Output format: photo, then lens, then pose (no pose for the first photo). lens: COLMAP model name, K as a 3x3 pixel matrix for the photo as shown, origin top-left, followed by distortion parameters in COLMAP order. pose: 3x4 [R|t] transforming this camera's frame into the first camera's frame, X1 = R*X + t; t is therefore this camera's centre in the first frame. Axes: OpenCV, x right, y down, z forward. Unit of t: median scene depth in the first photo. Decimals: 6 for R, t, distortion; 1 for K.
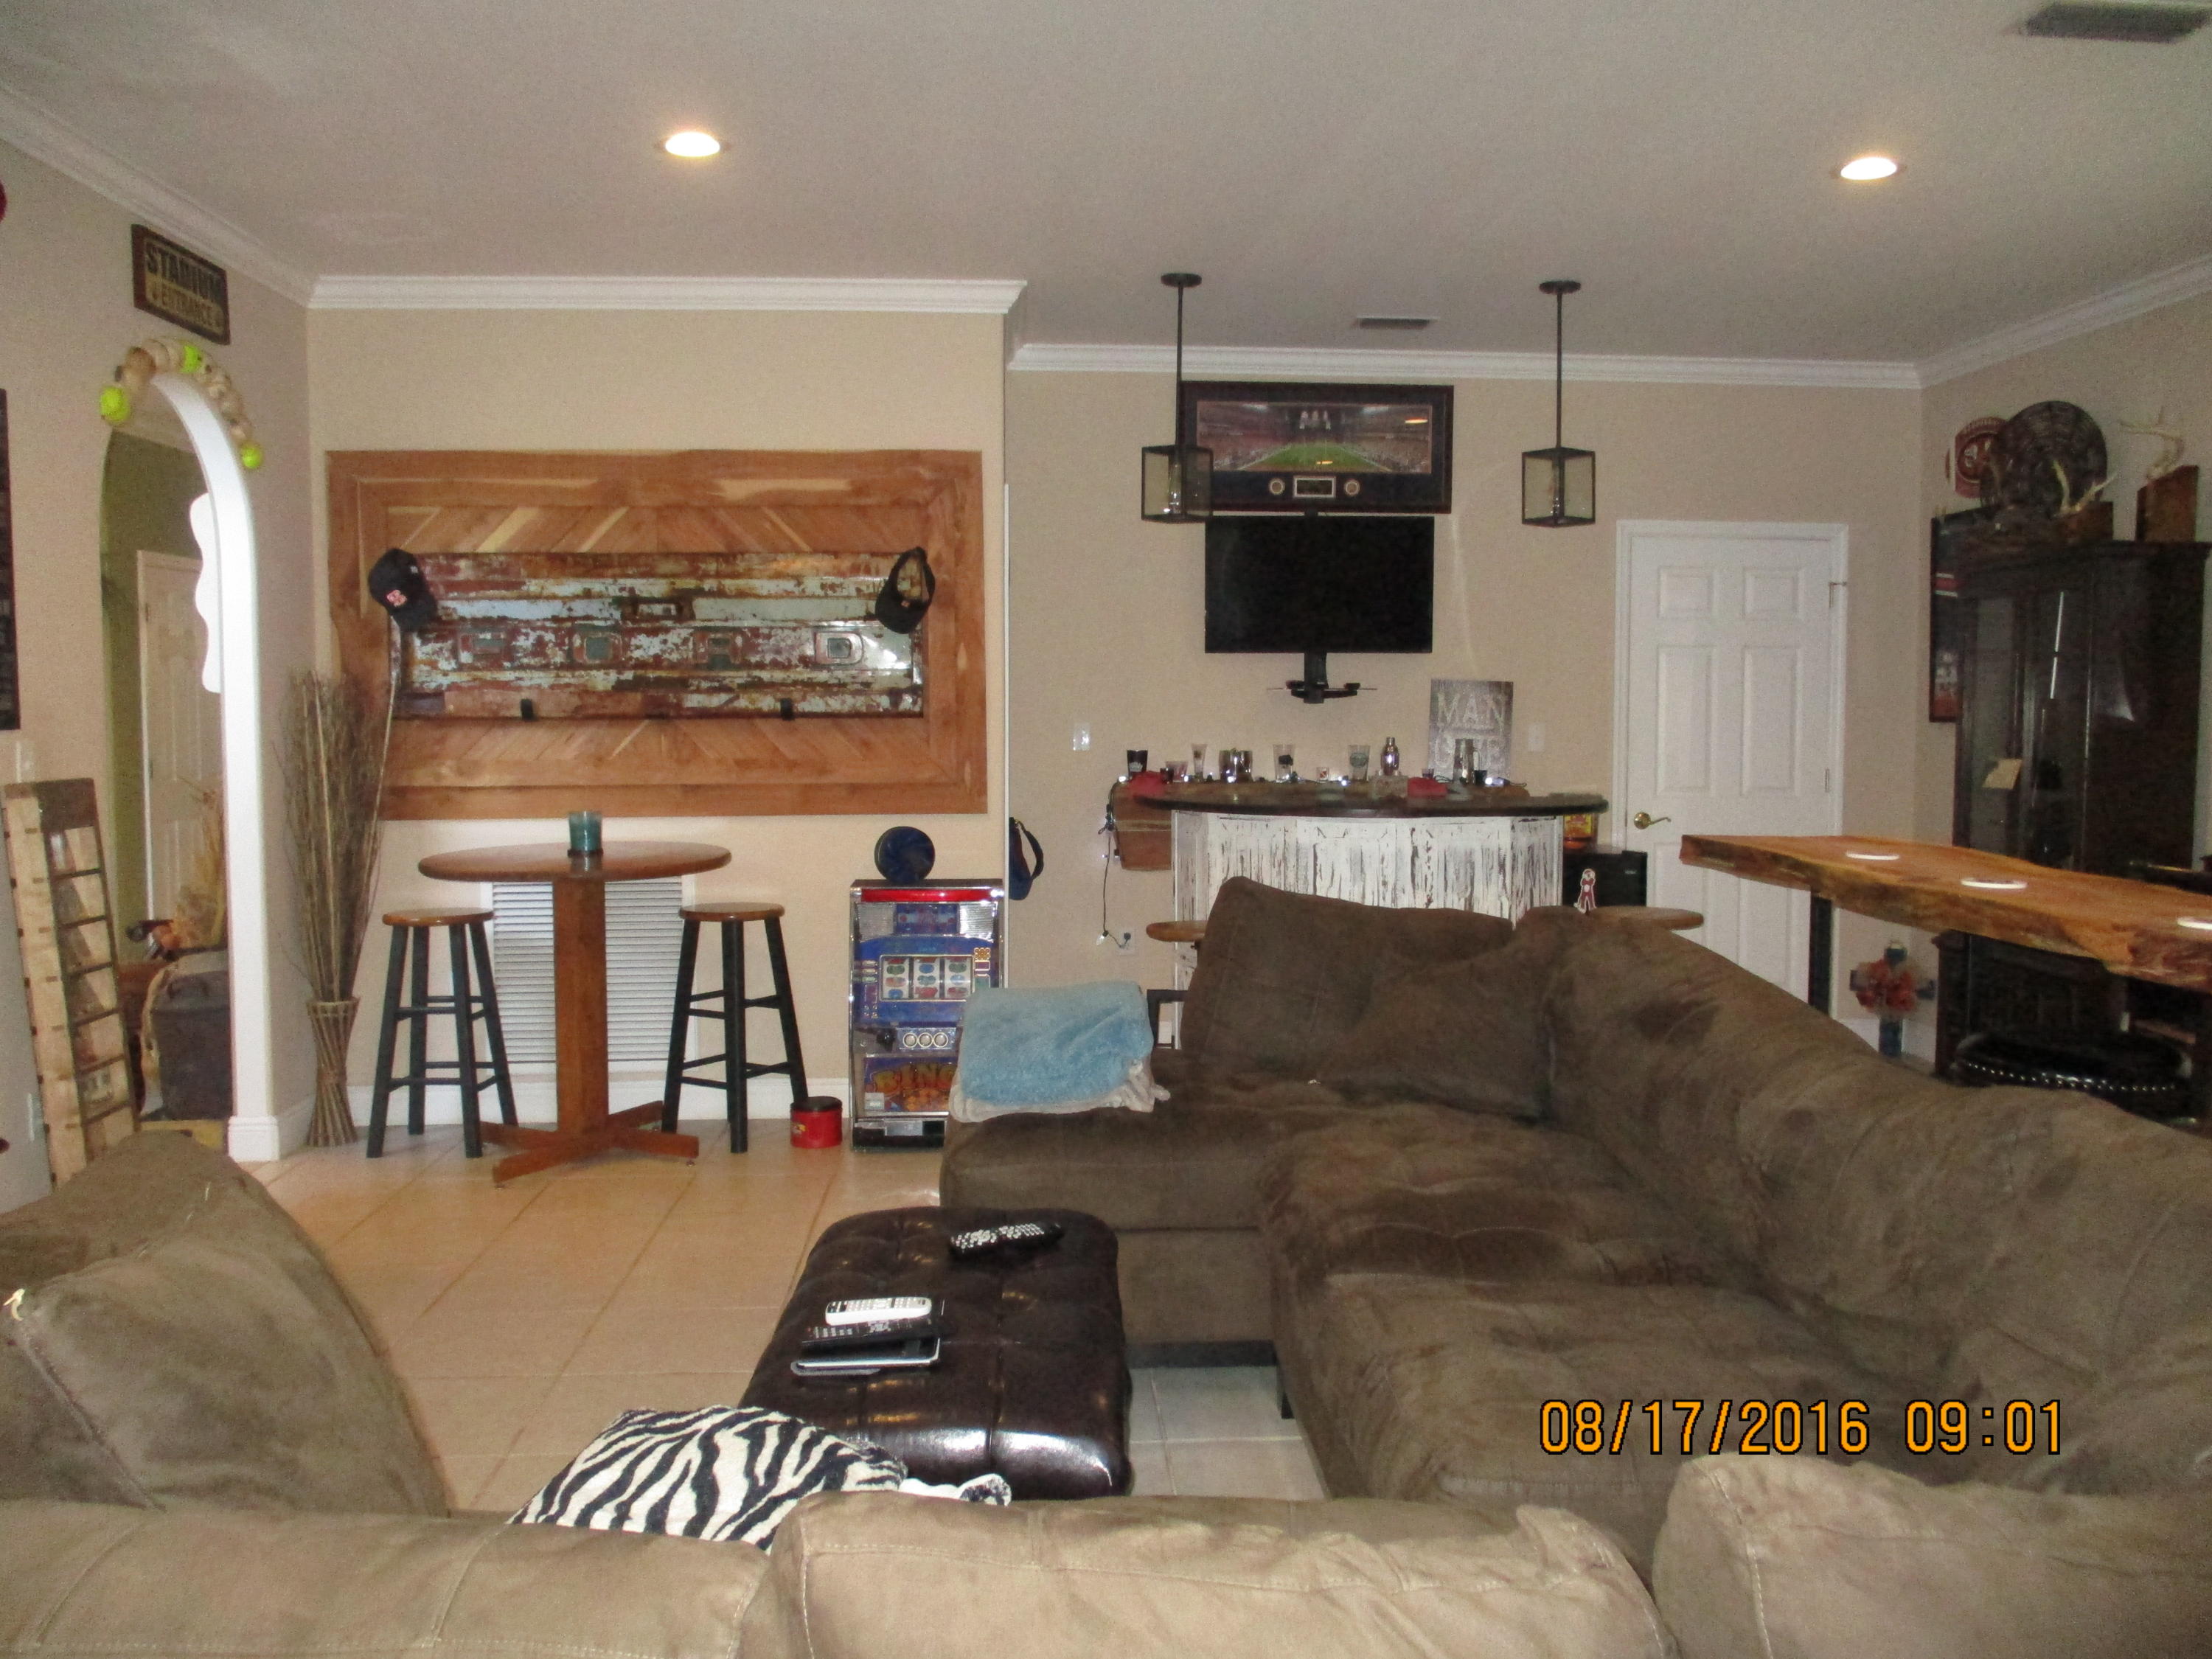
lens RADIAL K [[1823.4, 0, 1106.0], [0, 1823.4, 829.5], [0, 0, 1]] dist [-0.049732, 0.006435]
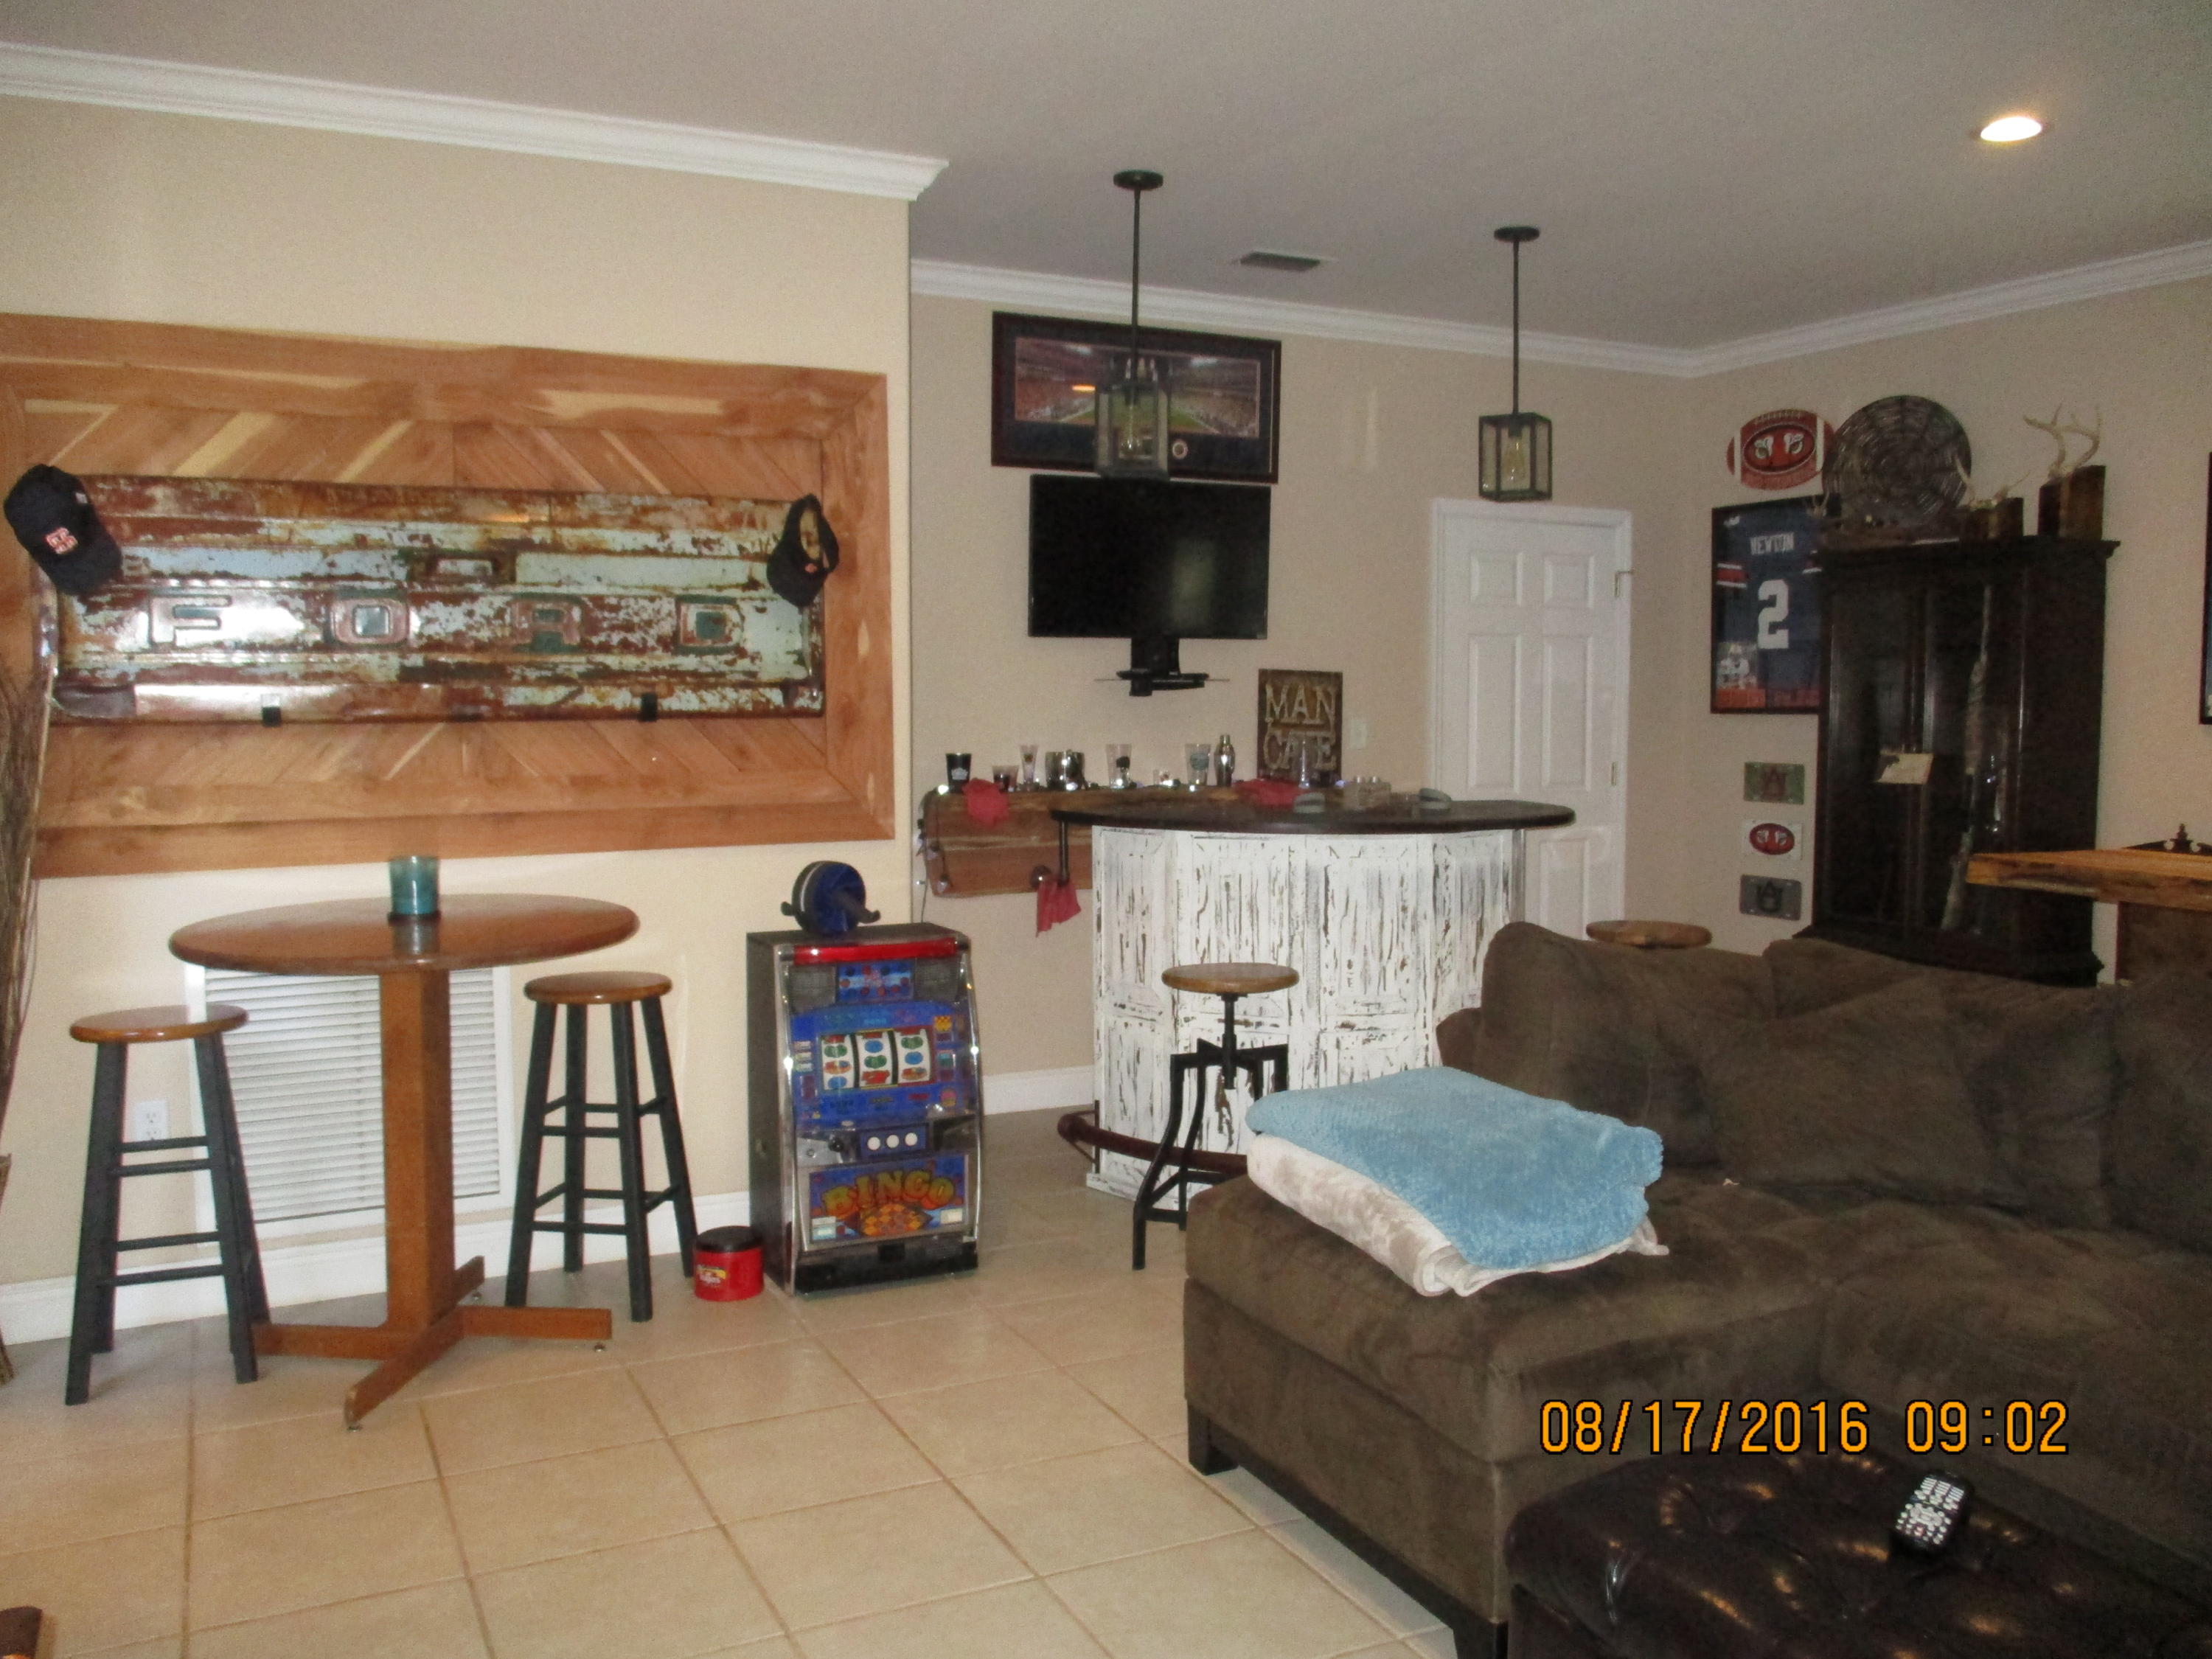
lens RADIAL K [[1823.4, 0, 1106.0], [0, 1823.4, 829.5], [0, 0, 1]] dist [-0.049732, 0.006435]
pose [[0.922826, -0.029016, 0.384123, -0.288147], [0.025951, 0.999577, 0.013161, -0.021501], [-0.384342, -0.002177, 0.923188, 0.248822]]
